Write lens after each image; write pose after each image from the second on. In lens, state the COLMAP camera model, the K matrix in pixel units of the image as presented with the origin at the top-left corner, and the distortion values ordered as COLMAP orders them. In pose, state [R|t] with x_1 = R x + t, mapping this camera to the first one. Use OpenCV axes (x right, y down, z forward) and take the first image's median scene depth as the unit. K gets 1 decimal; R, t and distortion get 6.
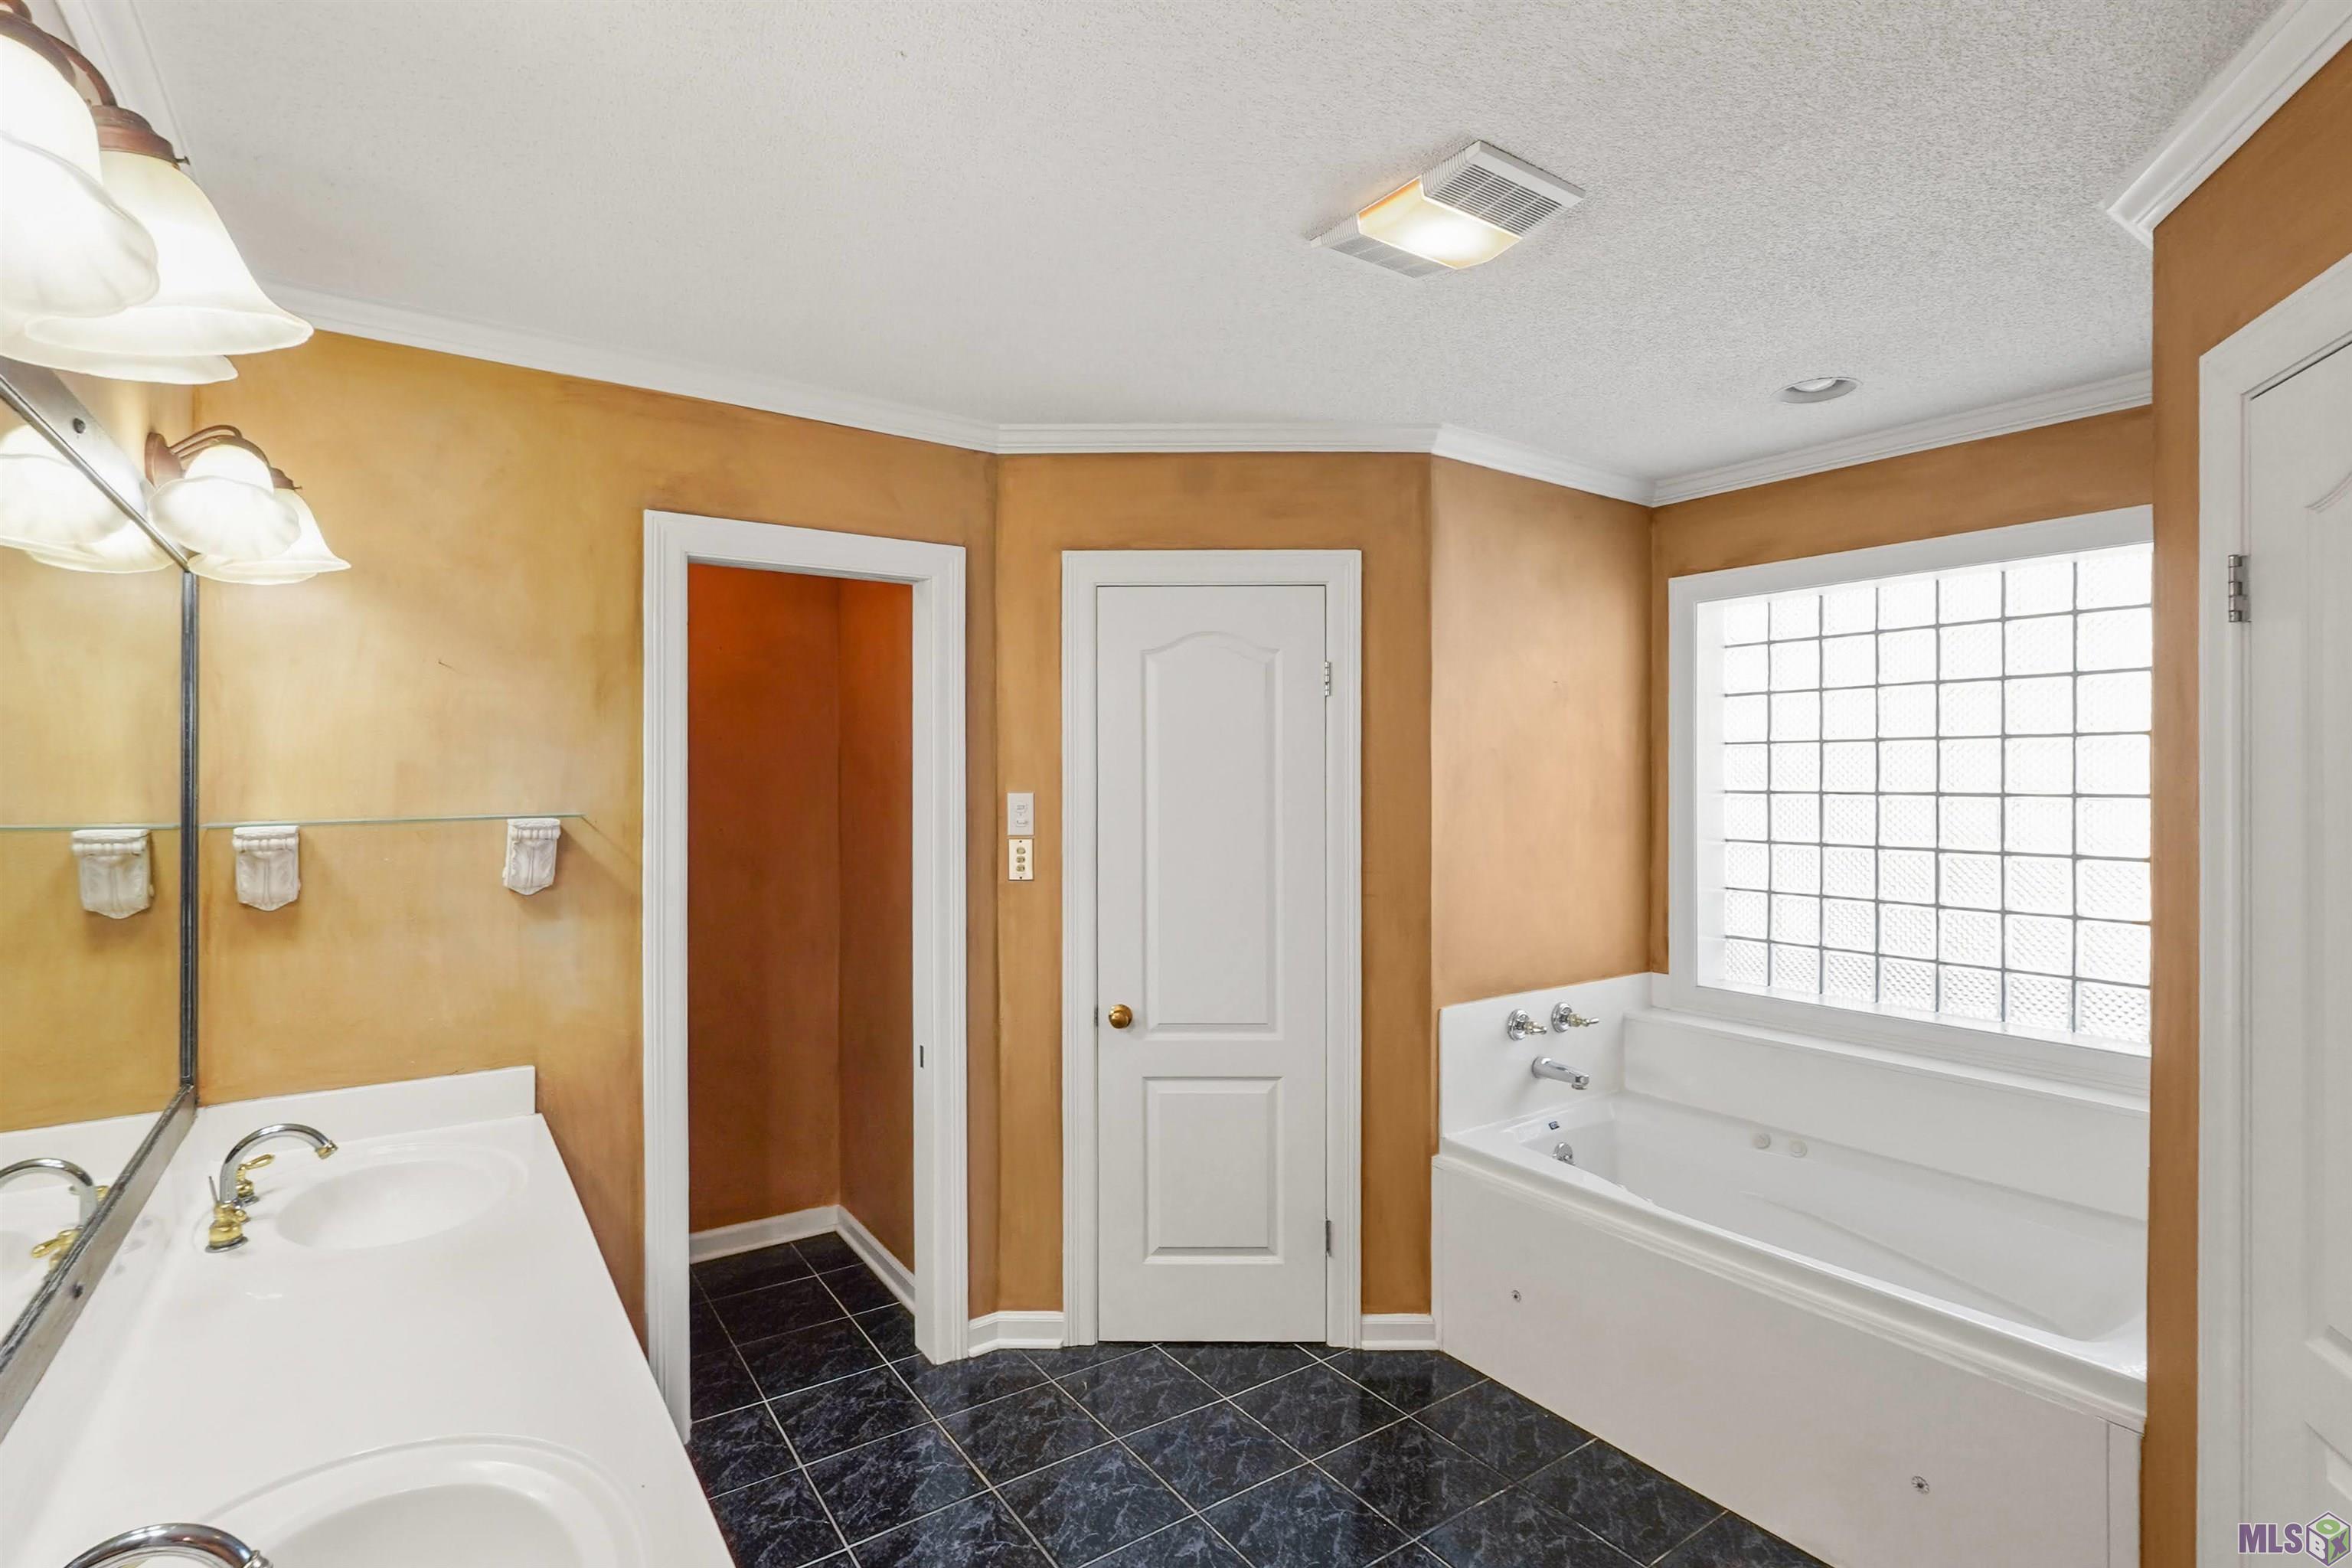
lens RADIAL K [[1080.8, 0, 1176.0], [0, 1080.8, 784.0], [0, 0, 1]] dist [-0.002555, 0.000291]
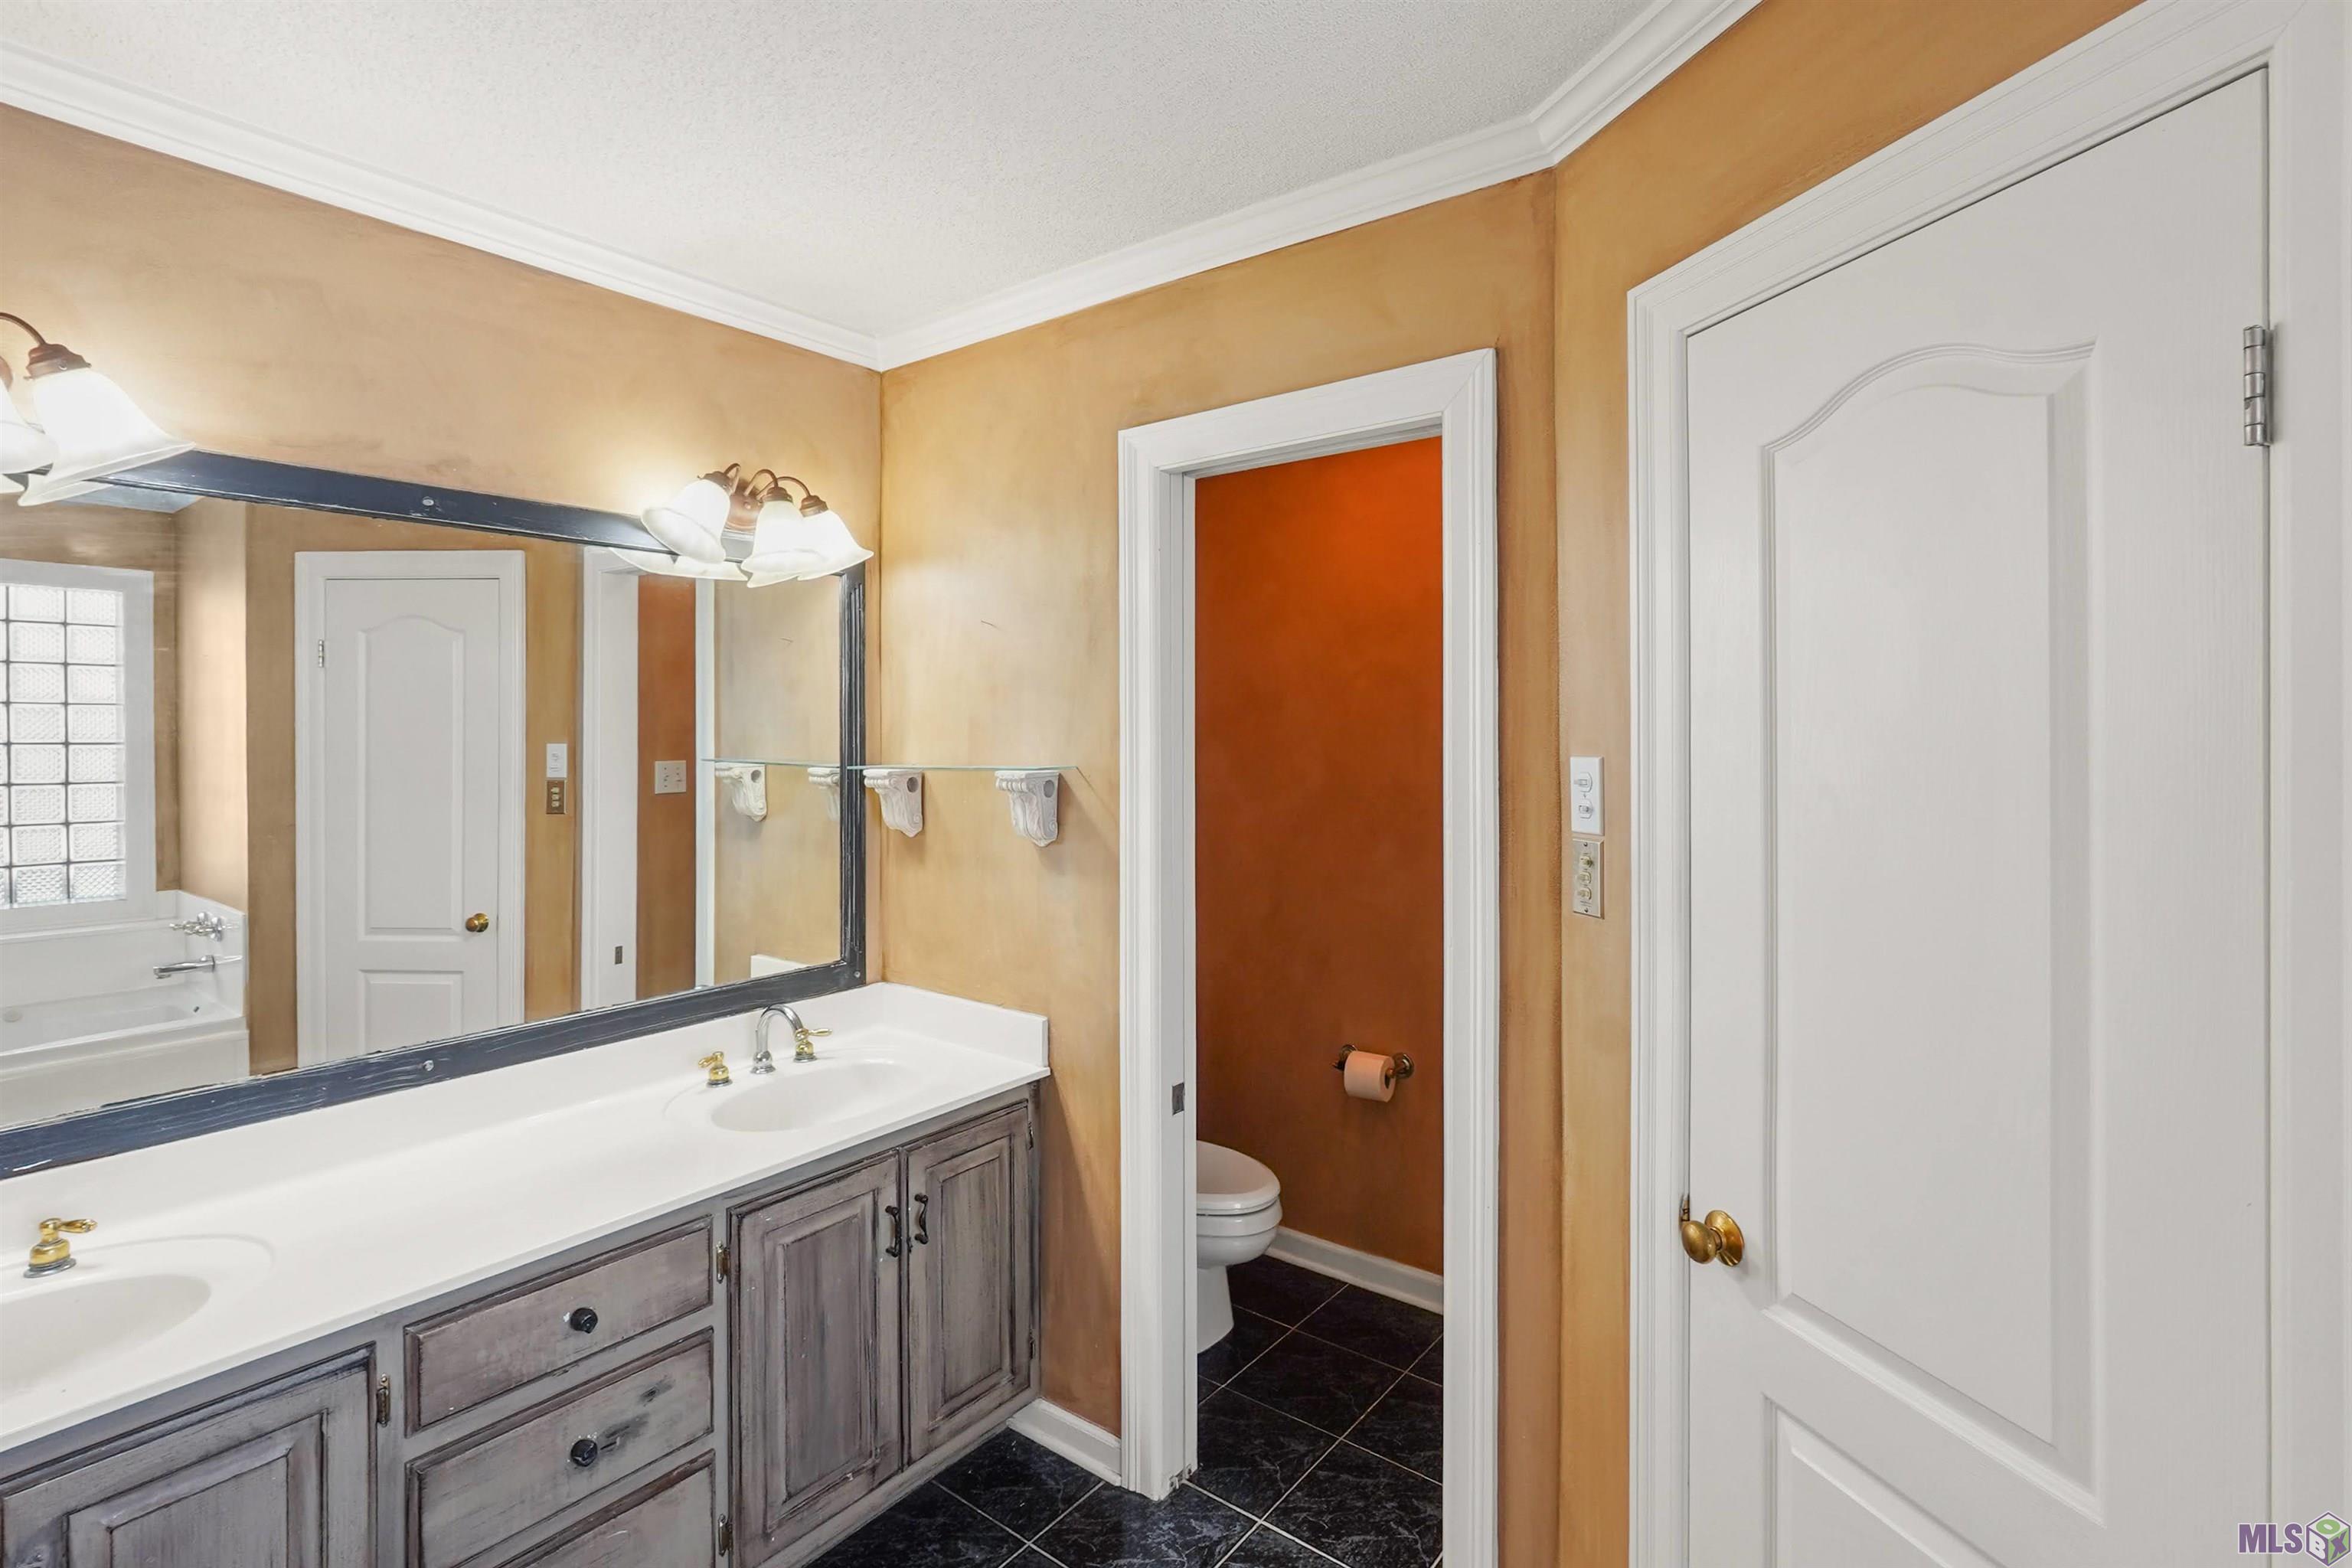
lens RADIAL K [[1098.7, 0, 1184.1], [0, 1098.7, 727.1], [0, 0, 1]] dist [-0.013142, 0.000707]
pose [[0.316311, -0.002932, -0.948651, 0.336221], [-0.002592, 0.999989, -0.003955, -0.003870], [0.948652, 0.003710, 0.316300, 0.653532]]
